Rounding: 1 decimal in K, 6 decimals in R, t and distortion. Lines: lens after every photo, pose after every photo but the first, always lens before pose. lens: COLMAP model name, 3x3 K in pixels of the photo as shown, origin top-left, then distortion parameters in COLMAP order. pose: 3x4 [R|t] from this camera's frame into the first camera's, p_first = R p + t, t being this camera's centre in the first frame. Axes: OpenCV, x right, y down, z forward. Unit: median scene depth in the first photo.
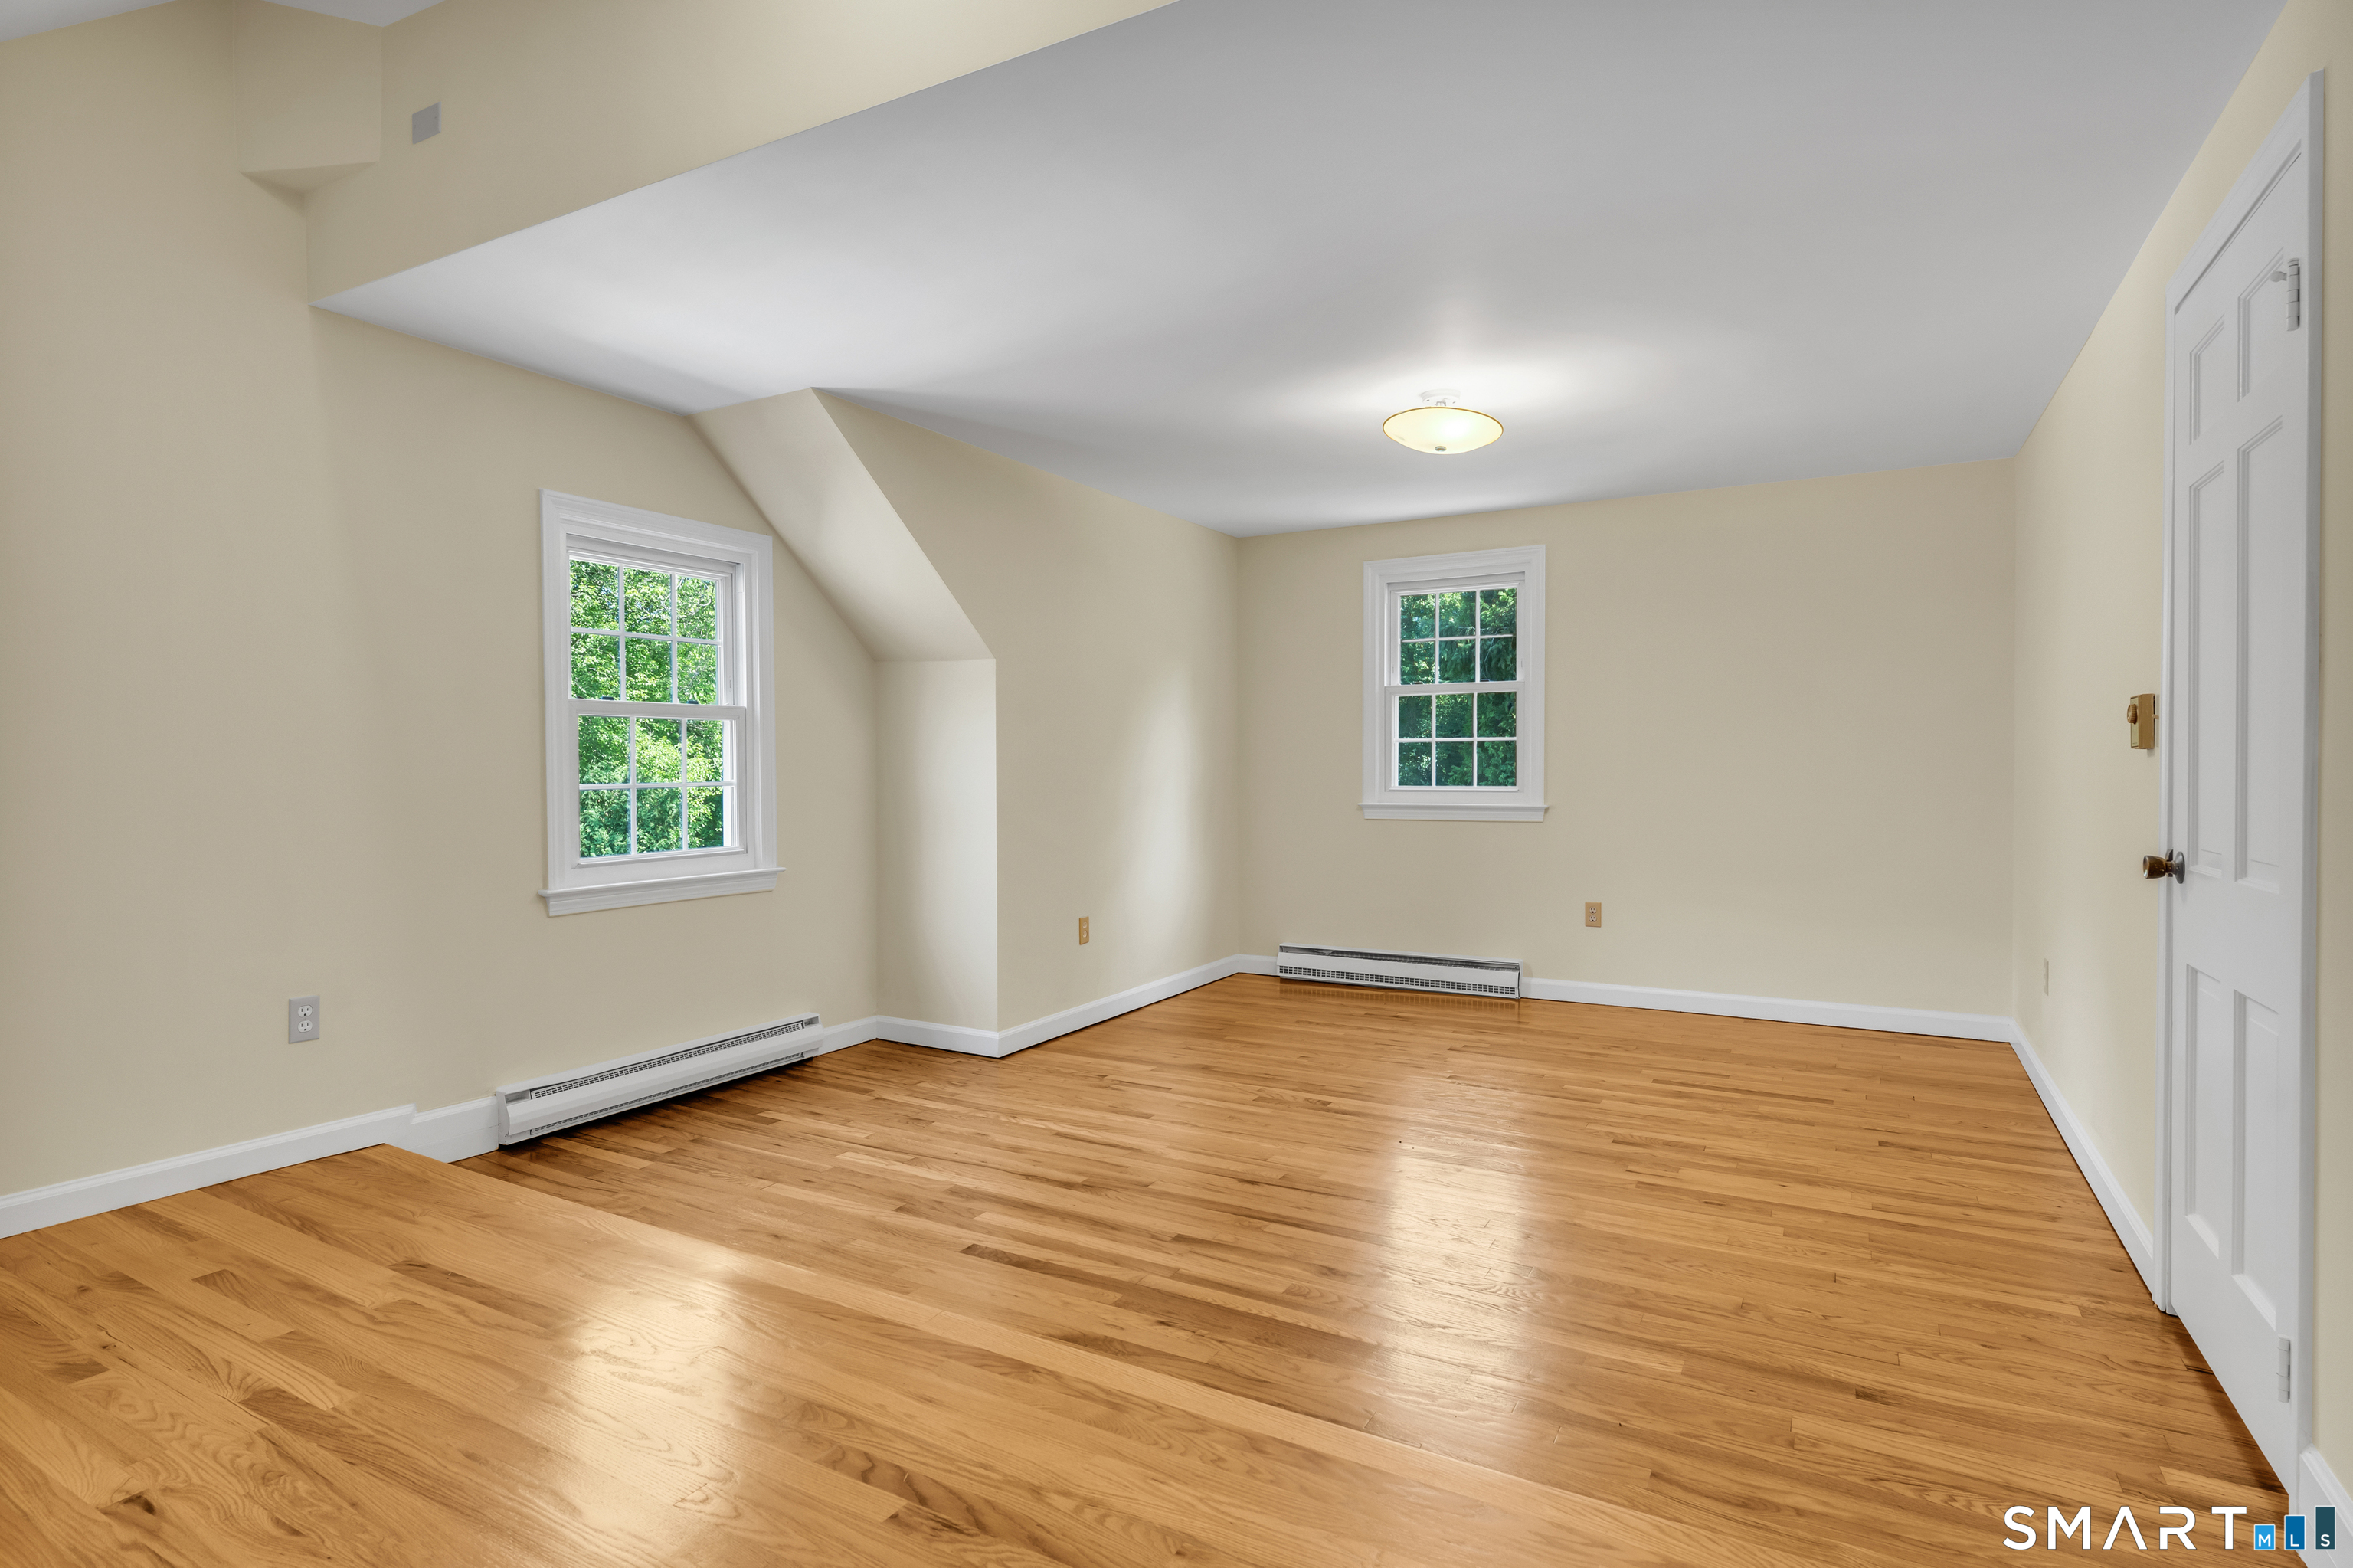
lens RADIAL K [[1149.7, 0, 1178.8], [0, 1149.7, 791.2], [0, 0, 1]] dist [-0.000957, -0.000961]
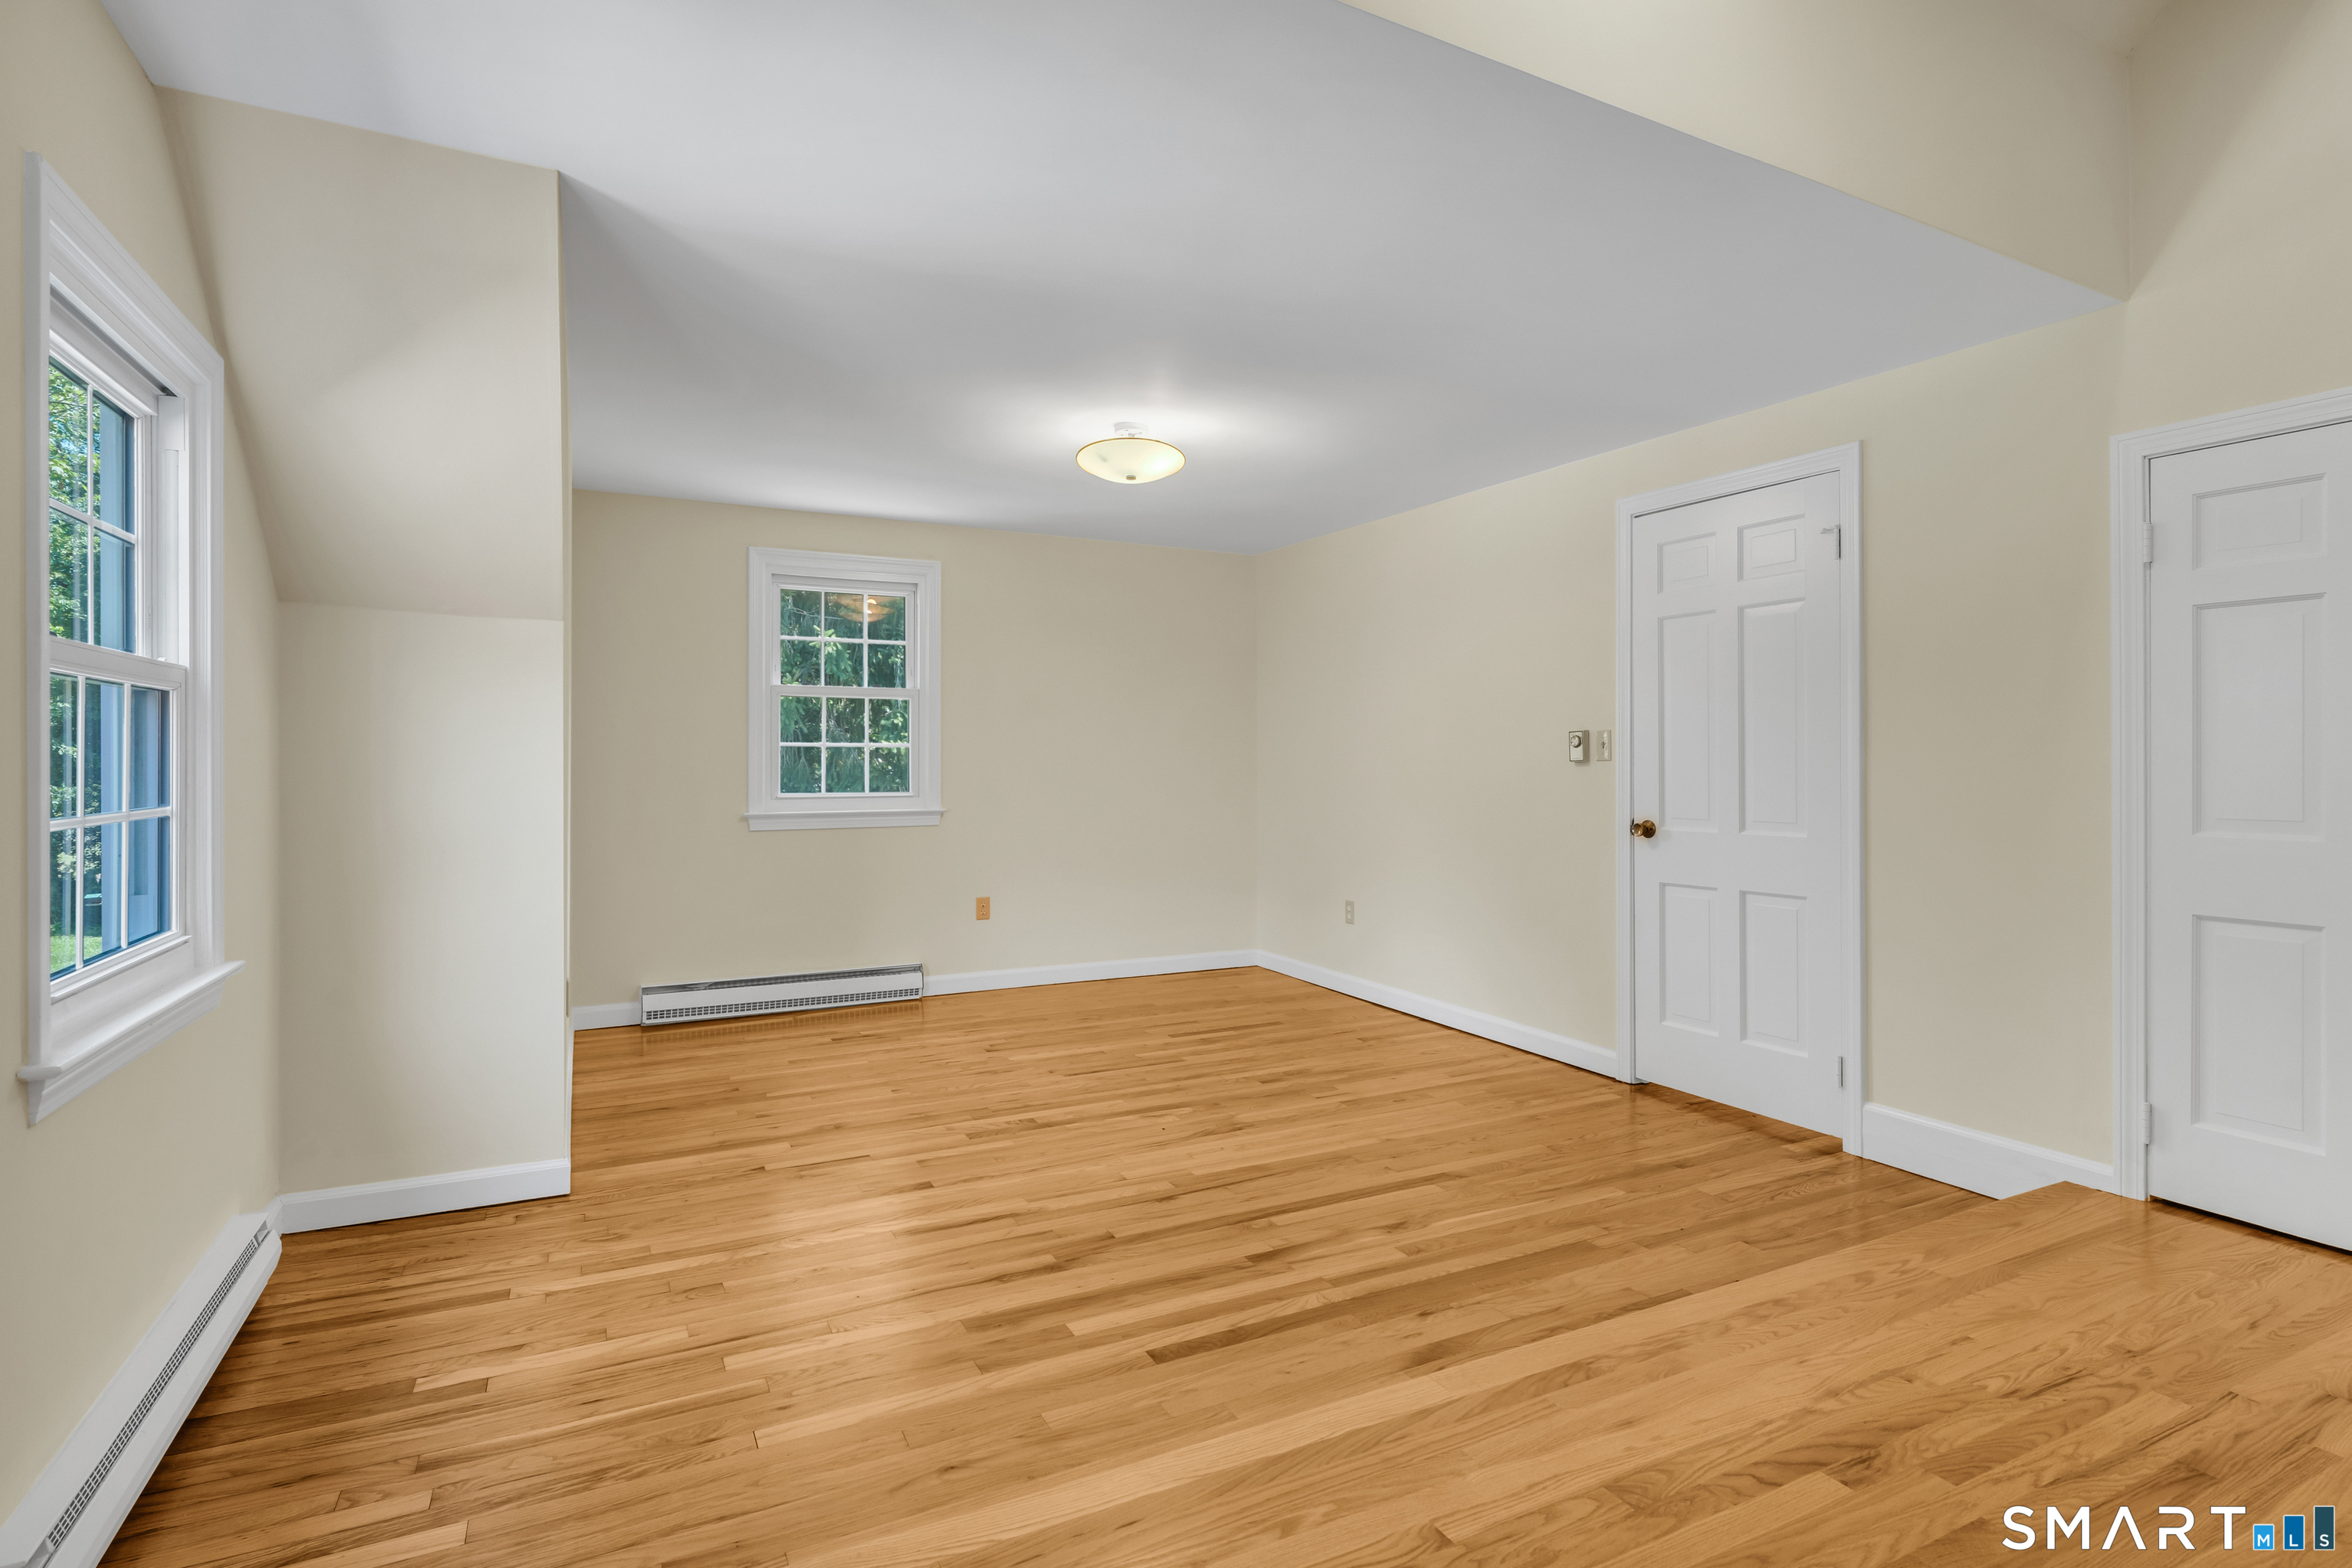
lens RADIAL K [[1116.0, 0, 1164.2], [0, 1116.0, 769.6], [0, 0, 1]] dist [0.000217, -0.000729]
pose [[0.578798, -0.001195, 0.815470, -0.605652], [0.018966, 0.999748, -0.011997, -0.011949], [-0.815250, 0.022411, 0.578675, 0.375508]]
